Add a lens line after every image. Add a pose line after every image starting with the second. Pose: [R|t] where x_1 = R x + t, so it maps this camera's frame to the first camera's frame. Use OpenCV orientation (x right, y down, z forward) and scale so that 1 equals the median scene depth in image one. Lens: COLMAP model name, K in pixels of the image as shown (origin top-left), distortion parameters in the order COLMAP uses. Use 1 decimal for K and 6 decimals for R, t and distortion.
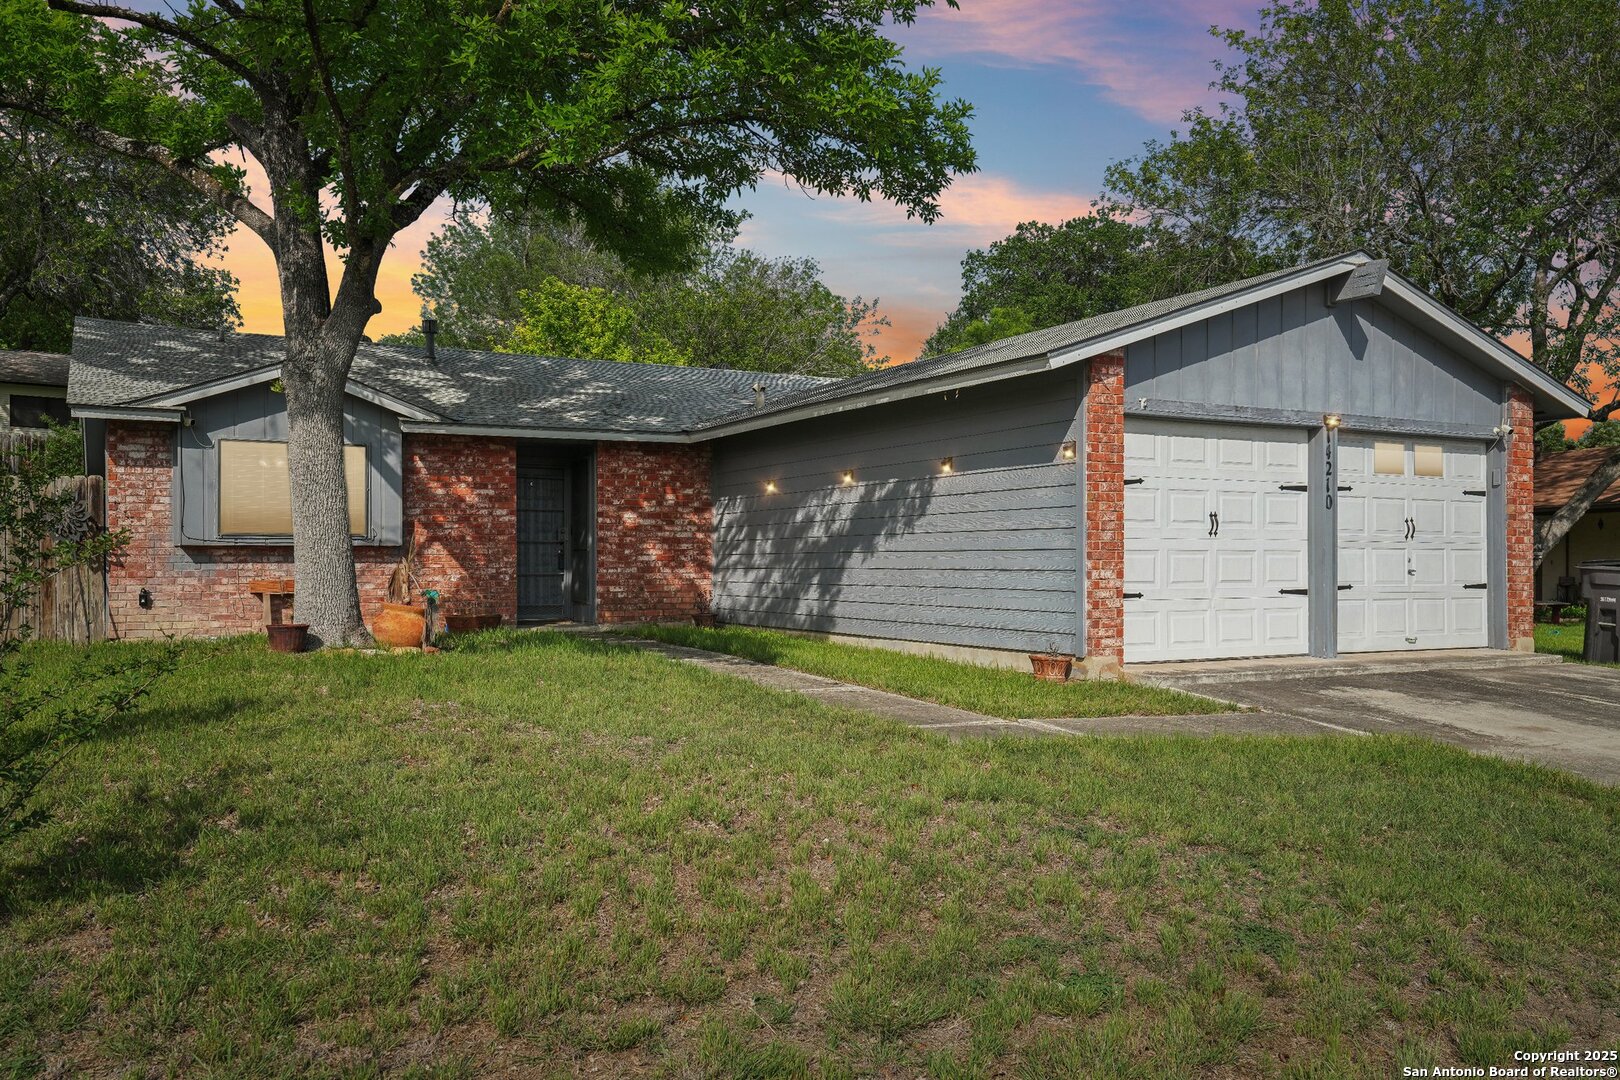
lens RADIAL K [[1300.5, 0, 810.0], [0, 1300.5, 540.0], [0, 0, 1]] dist [0.001291, 0.002165]
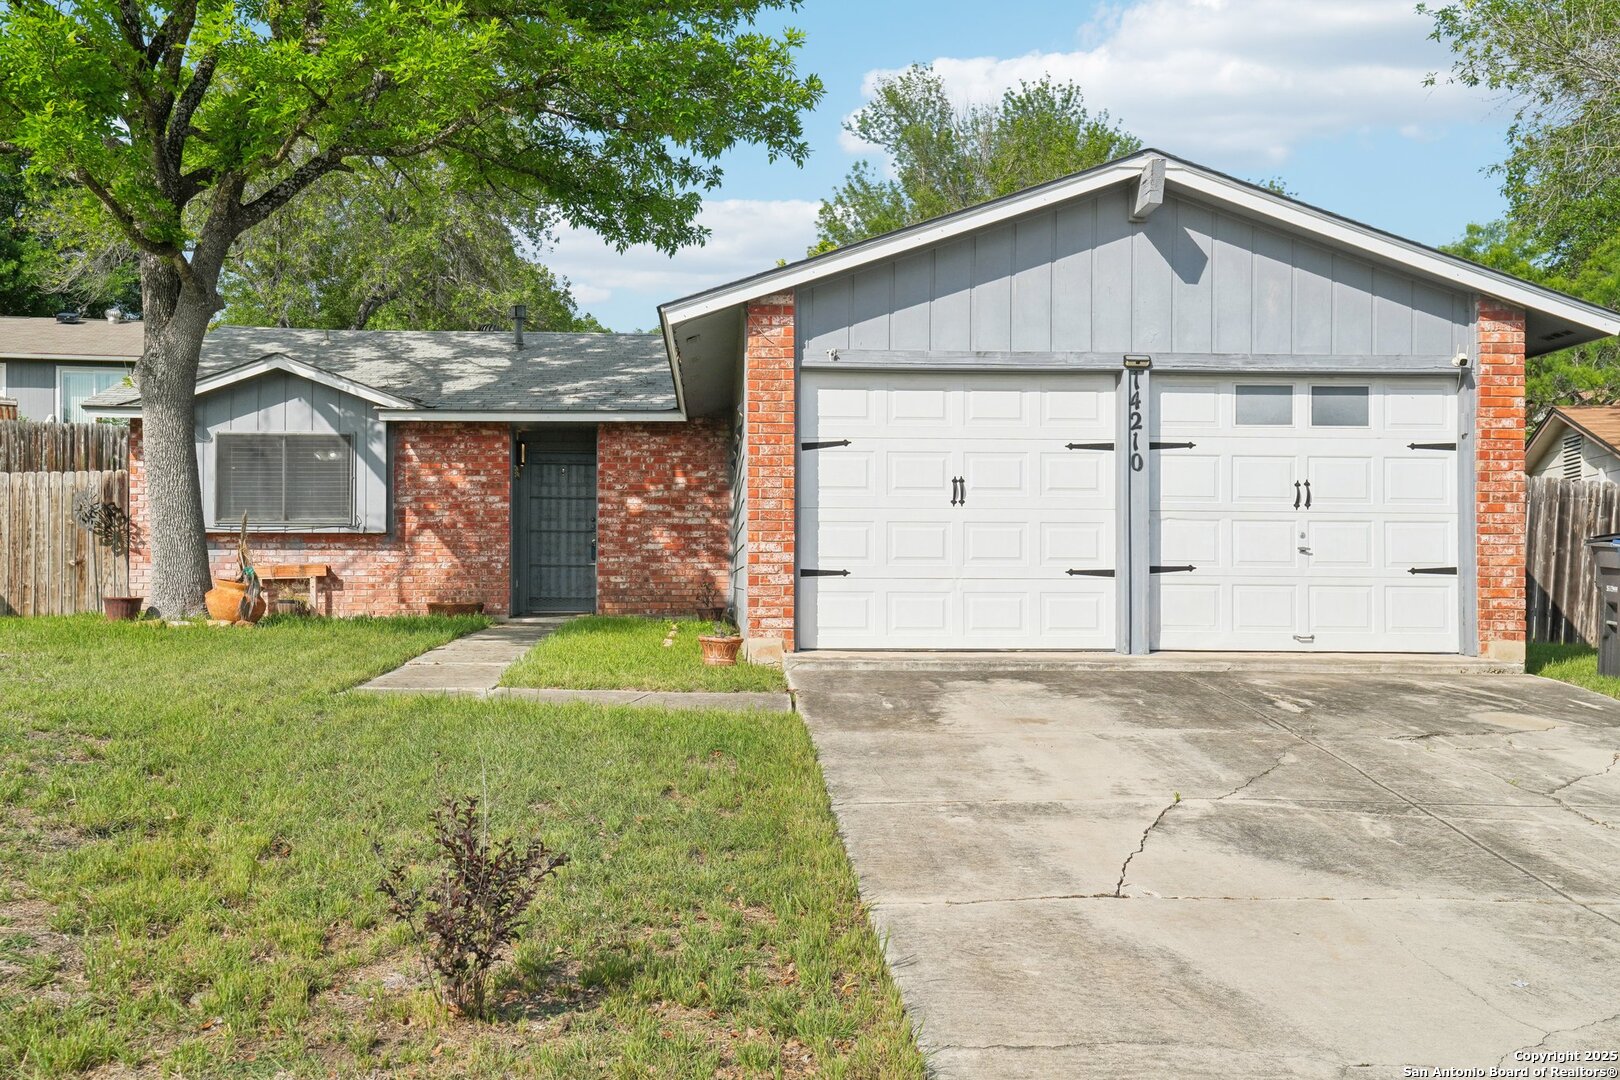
lens RADIAL K [[1625.6, 0, 810.2], [0, 1625.6, 510.0], [0, 0, 1]] dist [0.047932, -0.001275]
pose [[0.902325, -0.014615, -0.430809, 0.510107], [0.002611, 0.999592, -0.028442, 0.022666], [0.431049, 0.024539, 0.901995, -0.001920]]
